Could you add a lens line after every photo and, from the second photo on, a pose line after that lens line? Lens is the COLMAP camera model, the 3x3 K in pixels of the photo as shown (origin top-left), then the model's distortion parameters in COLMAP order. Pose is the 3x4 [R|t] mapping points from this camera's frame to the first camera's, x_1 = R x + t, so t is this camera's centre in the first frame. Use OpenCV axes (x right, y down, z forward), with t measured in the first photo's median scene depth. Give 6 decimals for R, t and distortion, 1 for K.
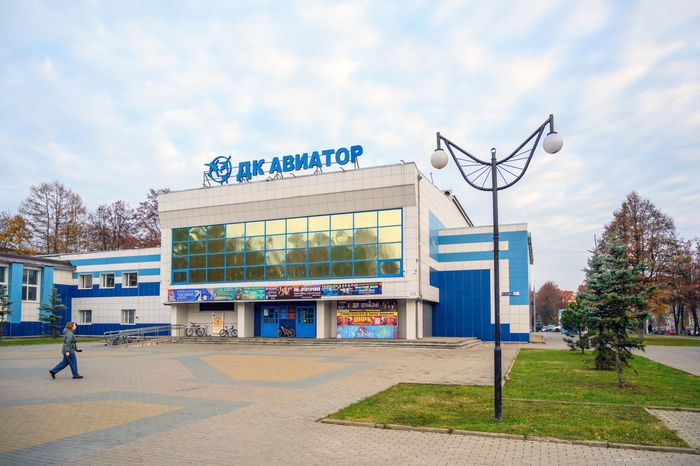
lens RADIAL K [[494.2, 0, 352.5], [0, 494.2, 292.2], [0, 0, 1]] dist [0.002832, 0.000983]
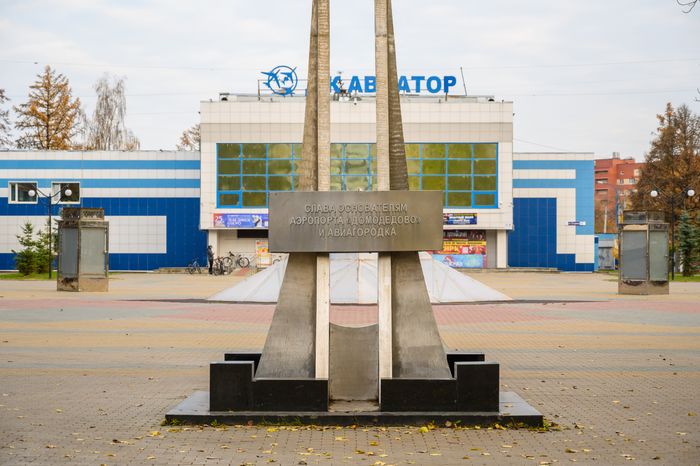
lens RADIAL K [[1638.2, 0, 290.2], [0, 1638.2, 233.2], [0, 0, 1]] dist [0.030682, 0.095146]
pose [[0.950154, 0.006765, 0.311708, -1.264879], [-0.020292, 0.998987, 0.040175, -0.098589], [-0.311121, -0.044497, 0.949328, -1.964861]]
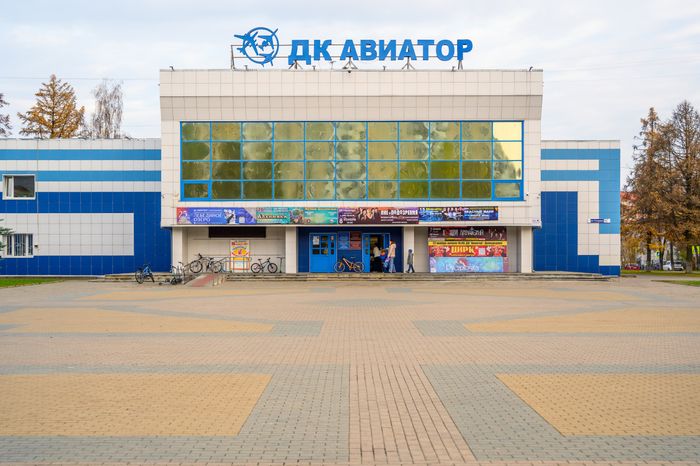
lens RADIAL K [[911.8, 0, 352.2], [0, 911.8, 248.3], [0, 0, 1]] dist [0.006518, 0.015665]
pose [[0.934053, 0.002309, 0.357128, -0.671533], [-0.020886, 0.998621, 0.048170, -0.016763], [-0.356524, -0.052453, 0.932813, -0.351535]]
